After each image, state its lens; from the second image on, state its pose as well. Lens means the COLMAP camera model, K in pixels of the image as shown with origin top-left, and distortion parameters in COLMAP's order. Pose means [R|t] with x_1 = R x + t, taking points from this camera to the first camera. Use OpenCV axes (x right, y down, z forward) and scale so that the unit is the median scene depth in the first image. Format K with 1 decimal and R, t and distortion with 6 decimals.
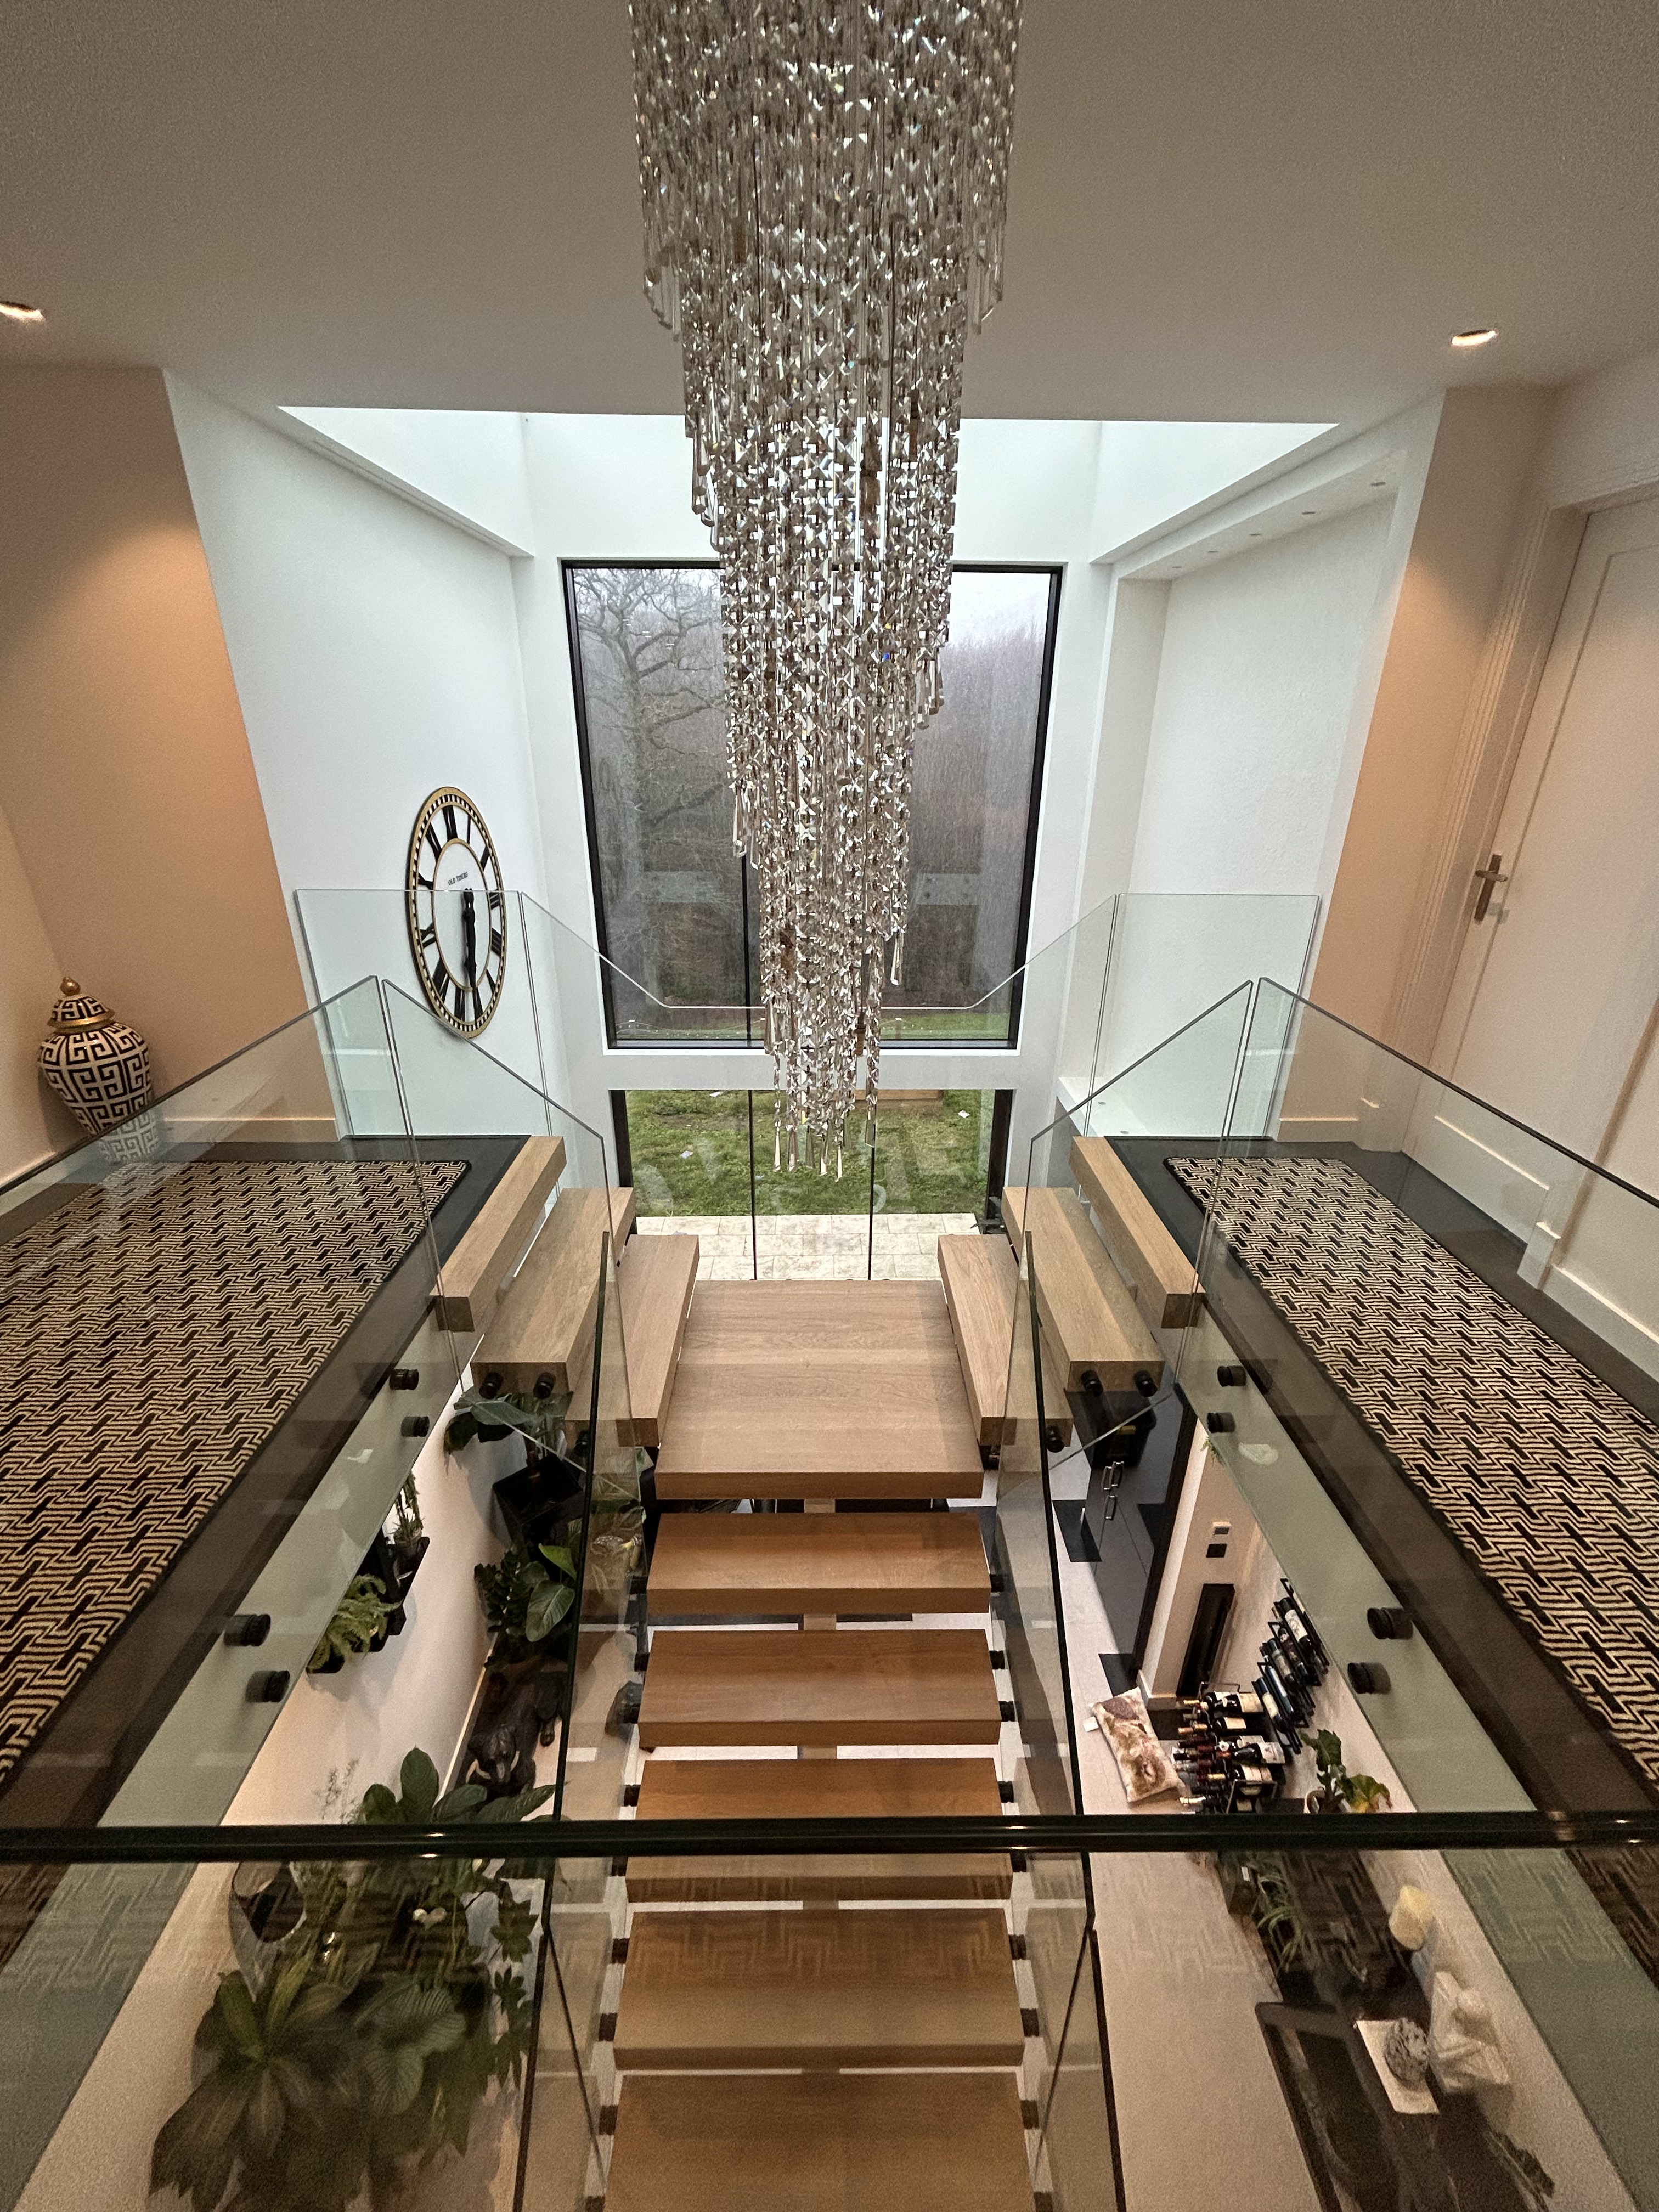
lens RADIAL K [[891.2, 0, 827.4], [0, 891.2, 1105.8], [0, 0, 1]] dist [0.000110, 0.000796]
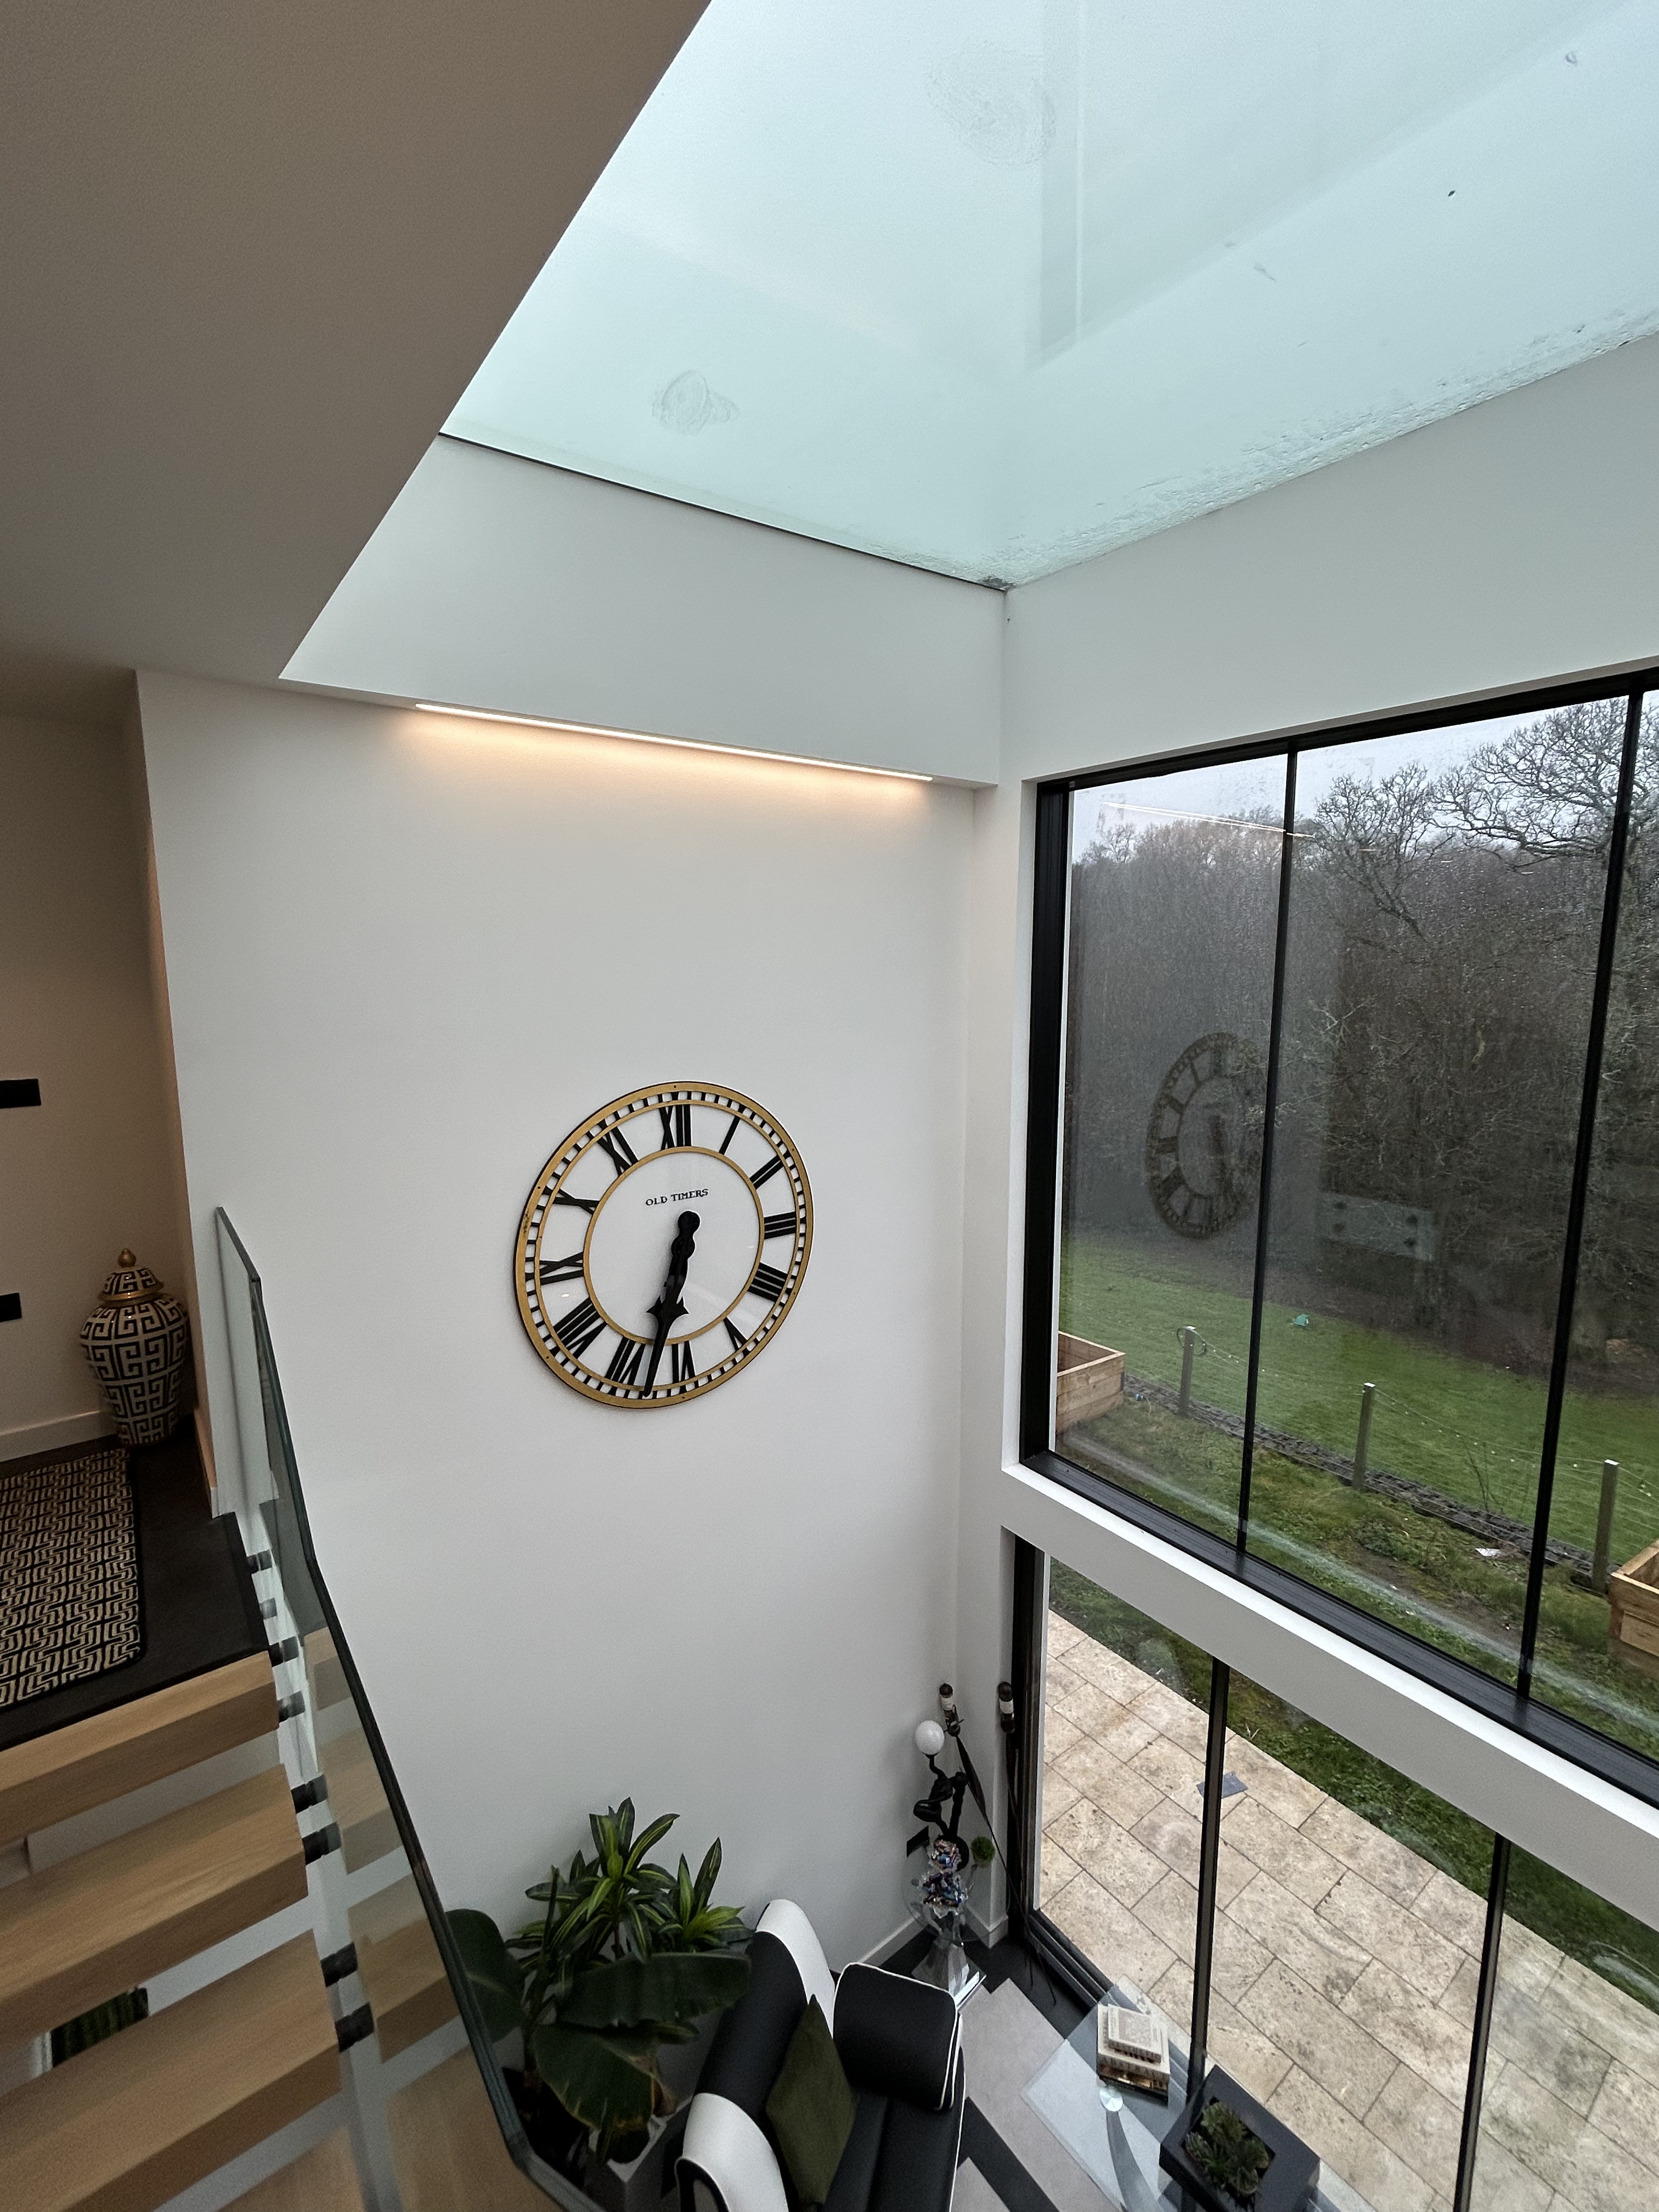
lens RADIAL K [[964.8, 0, 831.0], [0, 964.8, 1096.4], [0, 0, 1]] dist [-0.000990, -0.000055]
pose [[0.581662, 0.097809, -0.807529, 0.327013], [-0.311584, 0.943817, -0.110117, -0.308461], [0.751389, 0.315664, 0.579457, 0.650157]]
